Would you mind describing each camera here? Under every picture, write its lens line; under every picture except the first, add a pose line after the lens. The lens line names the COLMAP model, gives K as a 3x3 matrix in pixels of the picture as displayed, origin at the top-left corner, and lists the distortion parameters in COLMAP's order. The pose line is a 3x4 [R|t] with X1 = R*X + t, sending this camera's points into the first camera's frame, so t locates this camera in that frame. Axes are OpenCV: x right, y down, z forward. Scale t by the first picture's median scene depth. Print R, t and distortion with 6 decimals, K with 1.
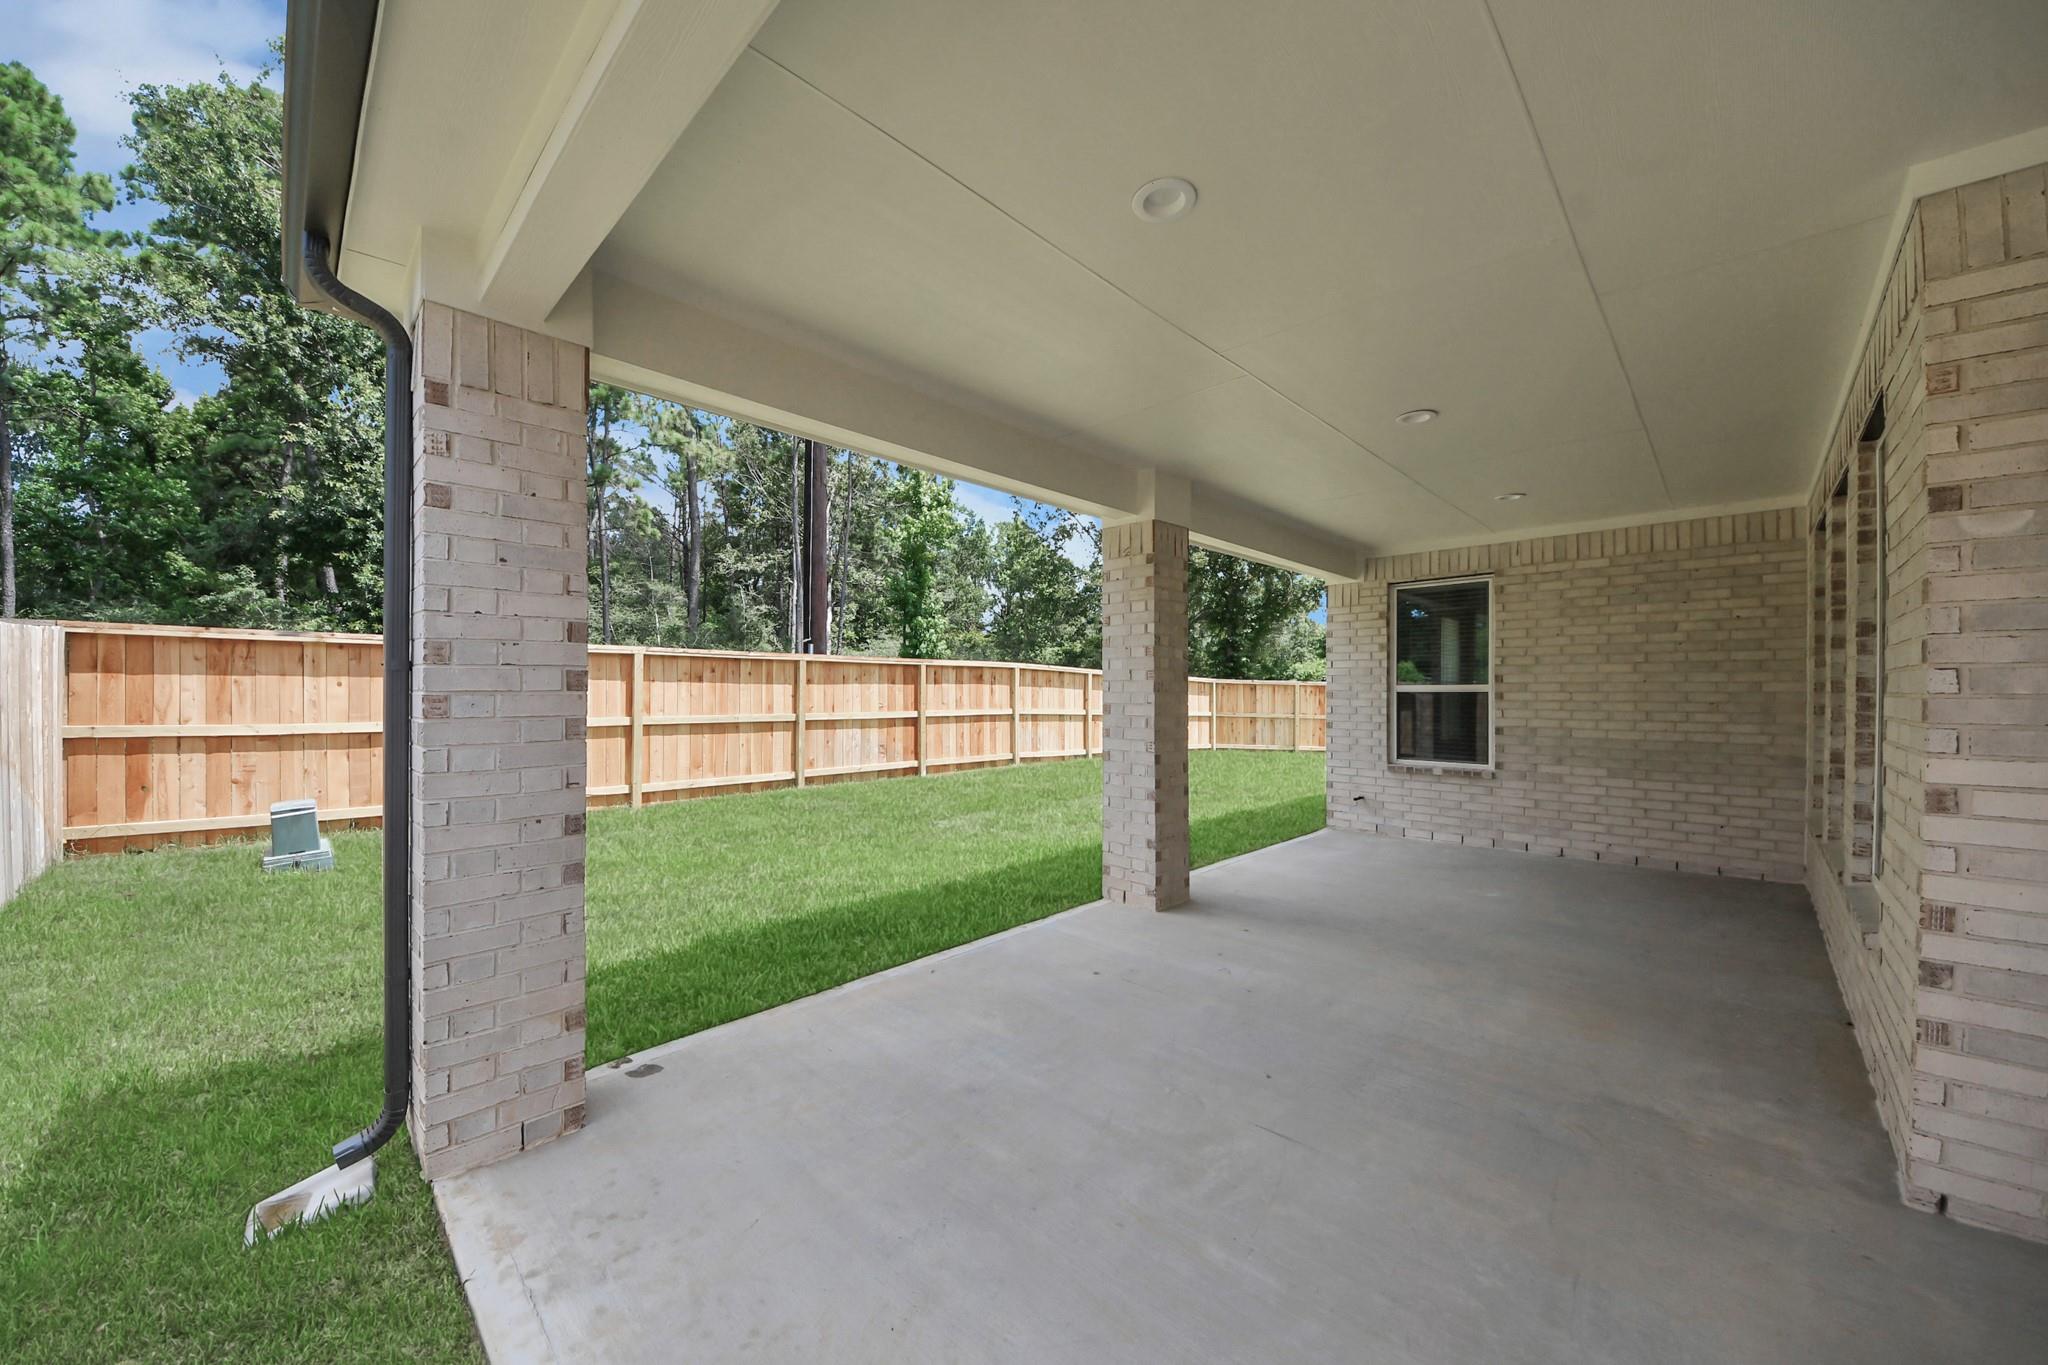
lens RADIAL K [[735.9, 0, 1022.9], [0, 735.9, 684.4], [0, 0, 1]] dist [-0.000334, -0.004113]
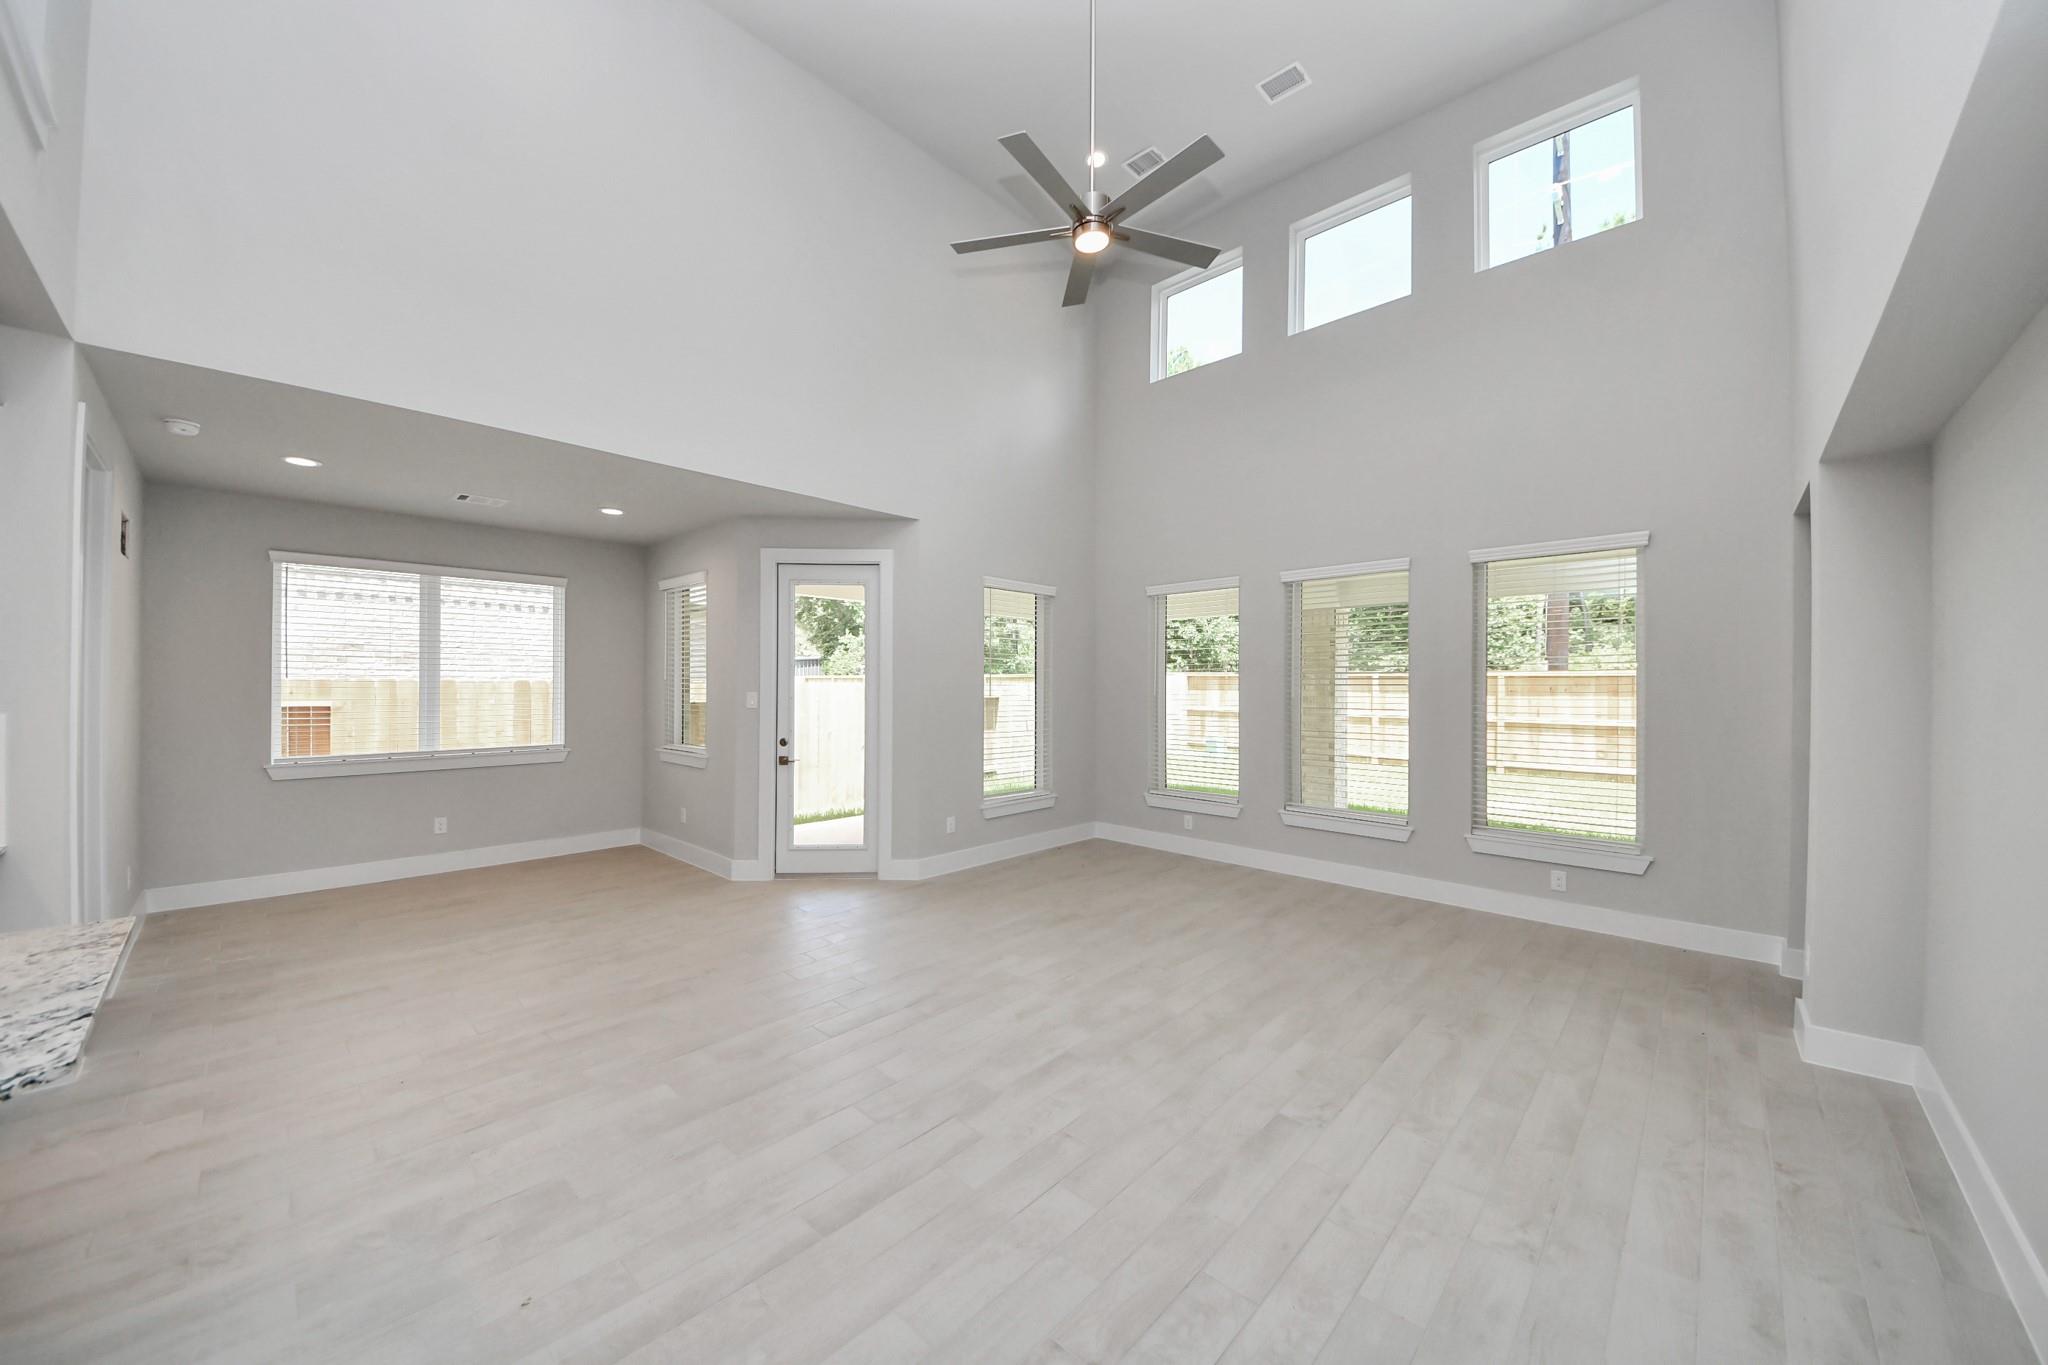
lens RADIAL K [[735.9, 0, 1037.9], [0, 735.9, 681.6], [0, 0, 1]] dist [-0.000334, -0.004113]
pose [[0.021055, -0.005027, -0.999766, 0.964824], [-0.001216, 0.999986, -0.005053, -0.016219], [0.999778, 0.001322, 0.021049, 0.132942]]
